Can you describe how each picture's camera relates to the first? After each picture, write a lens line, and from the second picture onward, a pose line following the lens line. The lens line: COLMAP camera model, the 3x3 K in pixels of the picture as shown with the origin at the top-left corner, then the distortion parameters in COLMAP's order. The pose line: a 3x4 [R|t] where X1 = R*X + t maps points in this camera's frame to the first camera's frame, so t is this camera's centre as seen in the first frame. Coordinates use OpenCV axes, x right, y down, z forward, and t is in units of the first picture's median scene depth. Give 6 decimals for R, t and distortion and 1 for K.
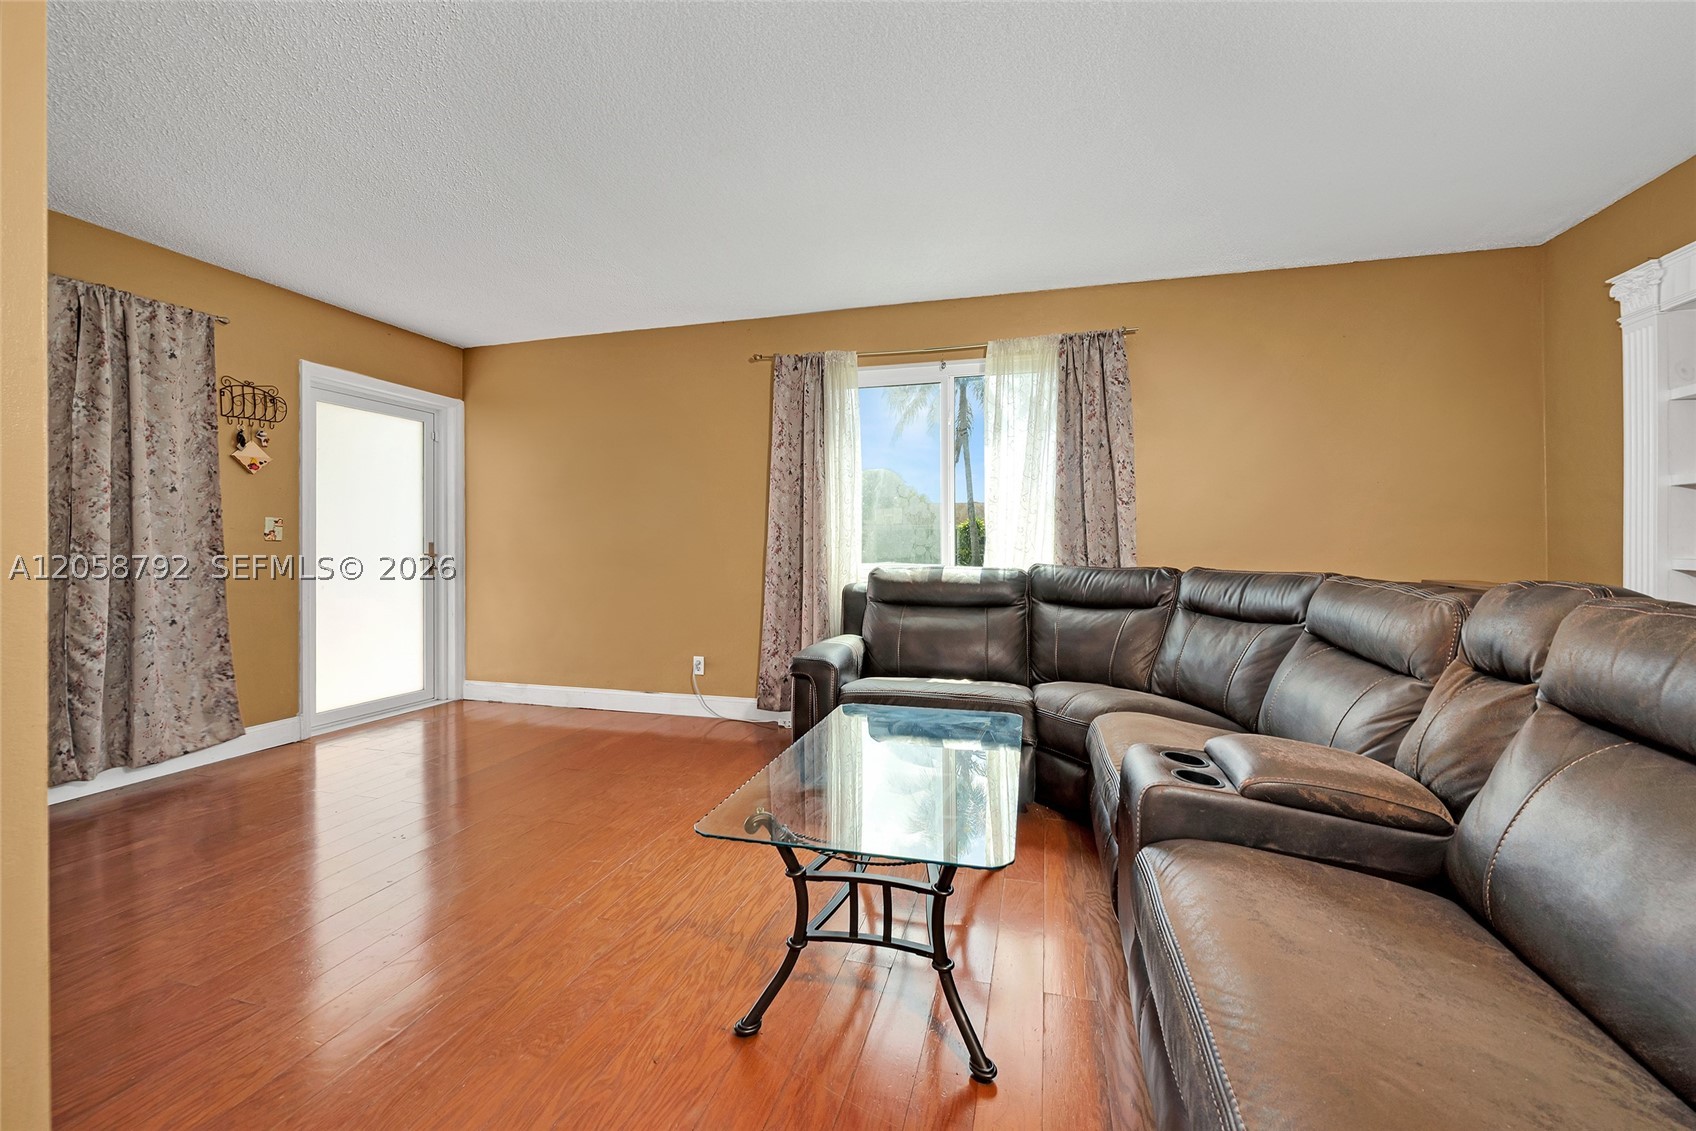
lens RADIAL K [[678.6, 0, 850.9], [0, 678.6, 545.5], [0, 0, 1]] dist [-0.000402, -0.007305]
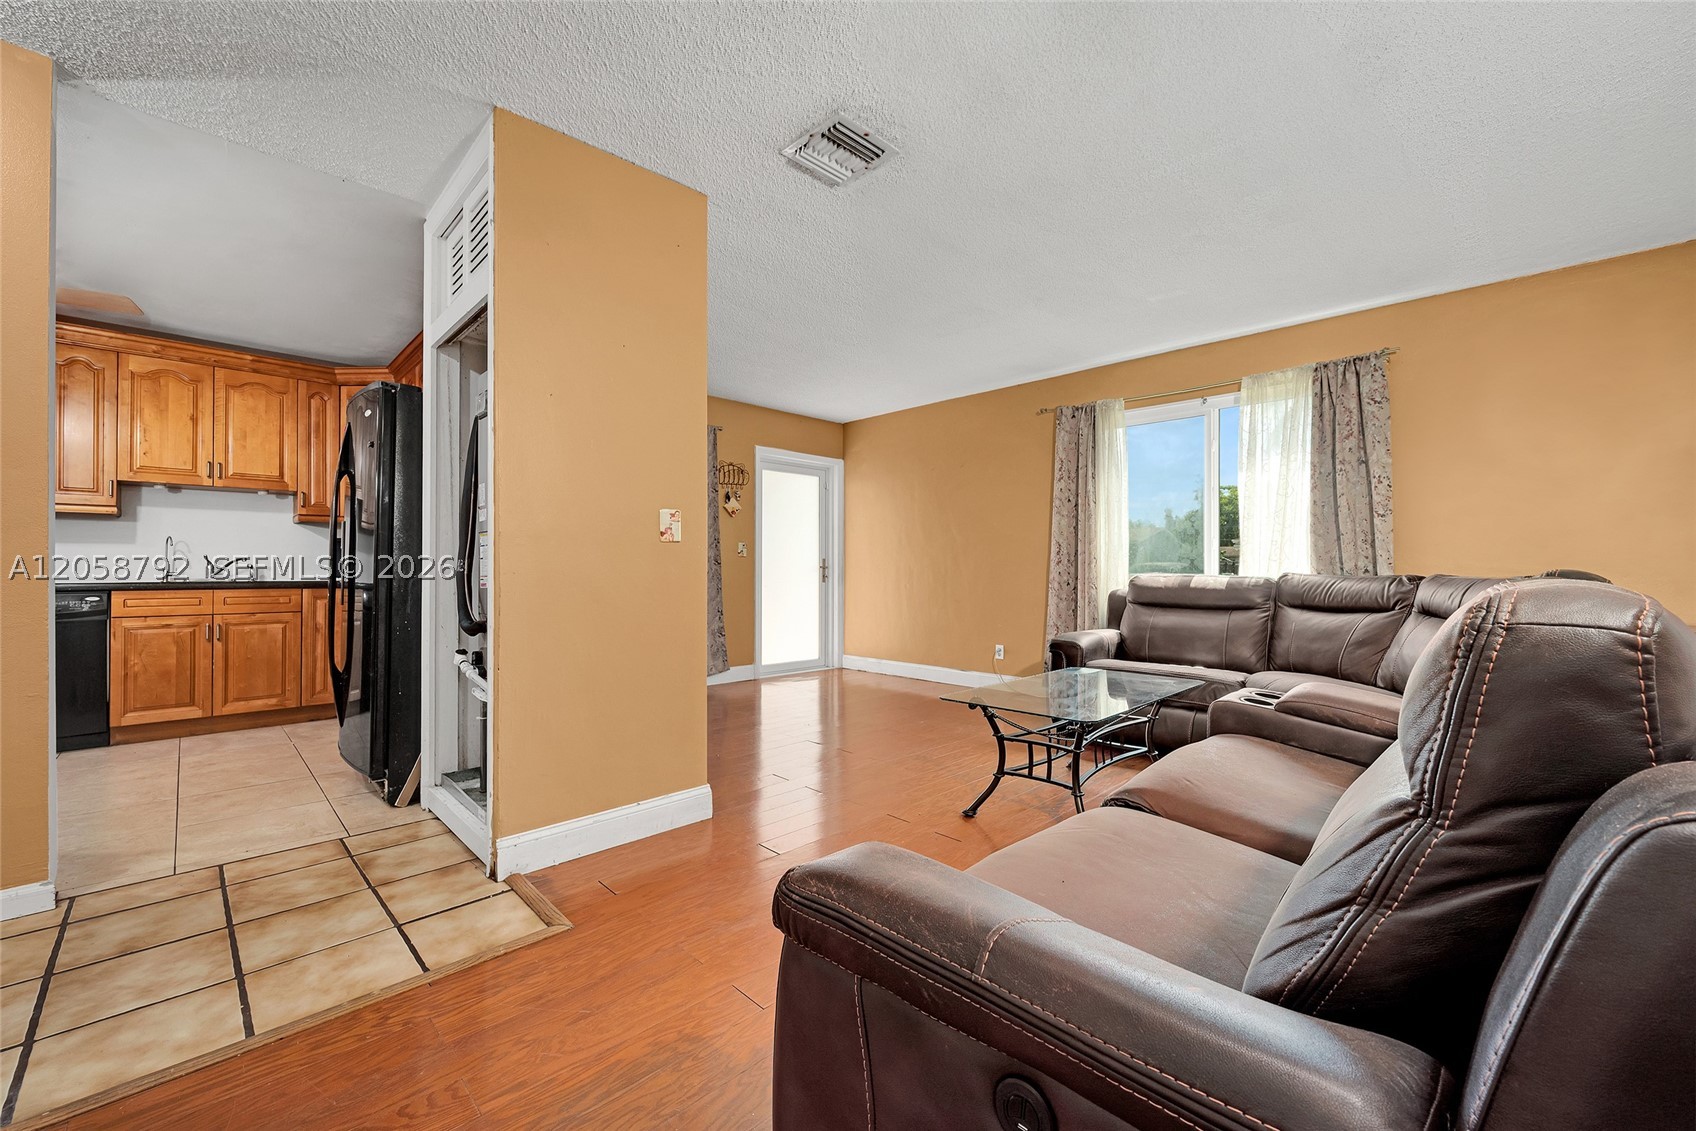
lens RADIAL K [[687.6, 0, 848.0], [0, 687.6, 565.5], [0, 0, 1]] dist [-0.000523, -0.000086]
pose [[0.867781, -0.000221, -0.496947, 0.209585], [-0.002562, 0.999985, -0.004919, 0.022195], [0.496940, 0.005542, 0.867767, -0.336850]]
